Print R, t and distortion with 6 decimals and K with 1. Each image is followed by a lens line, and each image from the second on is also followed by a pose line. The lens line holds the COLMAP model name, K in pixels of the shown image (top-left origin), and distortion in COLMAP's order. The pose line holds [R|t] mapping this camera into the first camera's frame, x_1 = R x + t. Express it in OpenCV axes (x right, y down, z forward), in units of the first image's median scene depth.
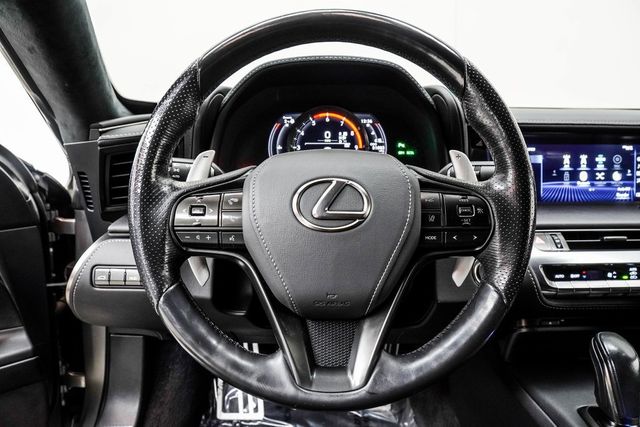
lens RADIAL K [[477.4, 0, 322.6], [0, 477.4, 215.6], [0, 0, 1]] dist [-0.104214, 0.046093]
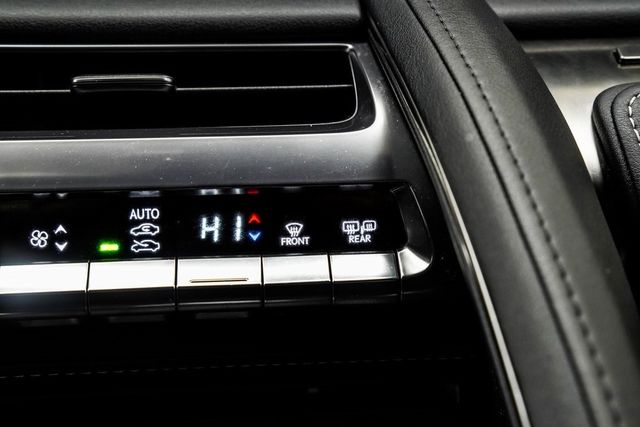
lens RADIAL K [[1095.6, 0, 315.7], [0, 1095.6, 211.9], [0, 0, 1]] dist [0.230190, 0.000000]
pose [[0.996618, -0.027065, 0.077592, 0.719902], [0.013384, 0.985059, 0.171694, 0.018701], [-0.081079, -0.170075, 0.982090, 0.427463]]
